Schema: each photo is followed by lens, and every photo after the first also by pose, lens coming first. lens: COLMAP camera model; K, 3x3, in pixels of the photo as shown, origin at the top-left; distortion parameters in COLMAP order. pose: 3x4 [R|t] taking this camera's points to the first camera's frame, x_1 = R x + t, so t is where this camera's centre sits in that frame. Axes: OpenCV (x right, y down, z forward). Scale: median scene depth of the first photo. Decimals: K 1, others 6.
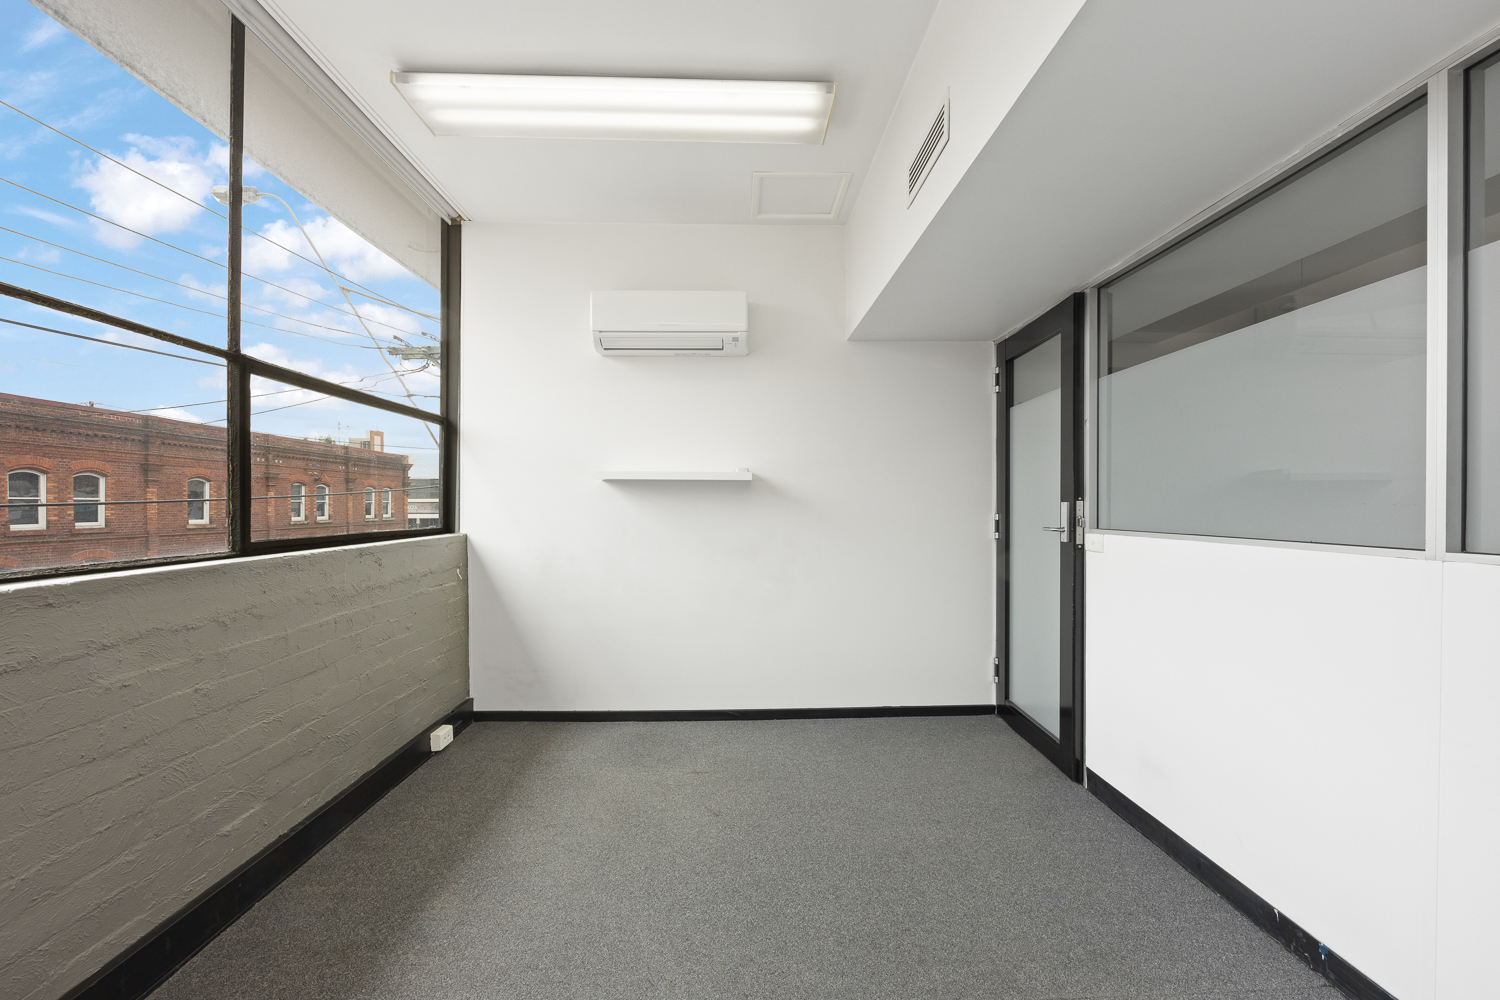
lens RADIAL K [[601.4, 0, 745.1], [0, 601.4, 507.4], [0, 0, 1]] dist [-0.002519, -0.000193]
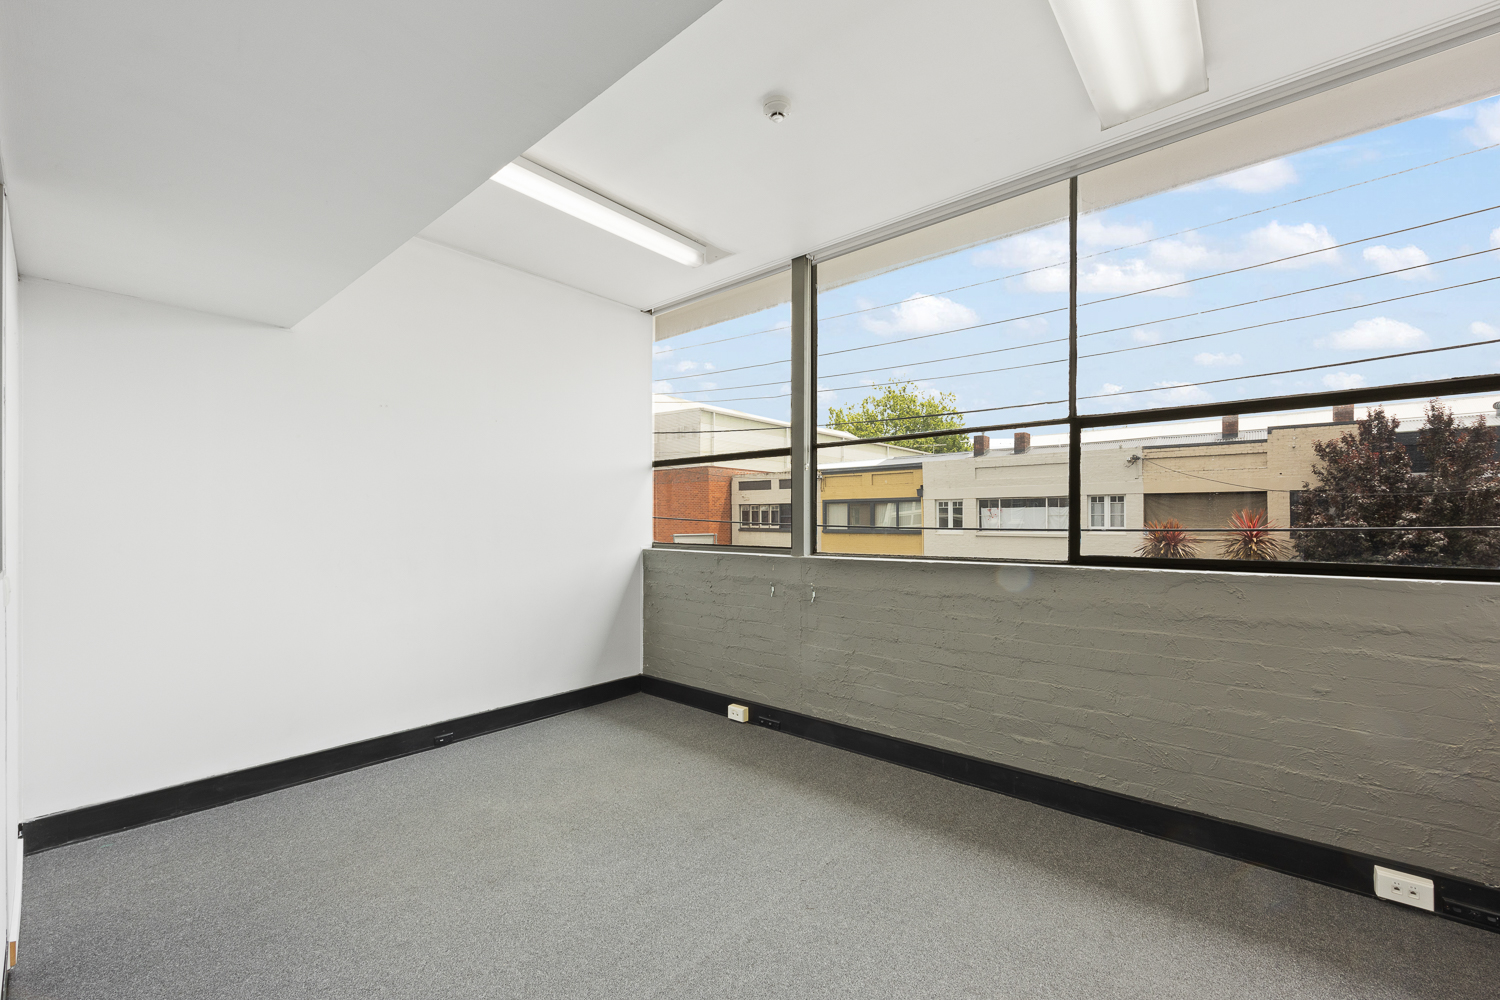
lens RADIAL K [[609.6, 0, 750.1], [0, 609.6, 515.6], [0, 0, 1]] dist [-0.000079, 0.000311]
pose [[-0.663503, -0.006898, -0.748142, 0.417321], [-0.002536, 0.999972, -0.006971, -0.011797], [0.748169, -0.002728, -0.663502, 0.827413]]
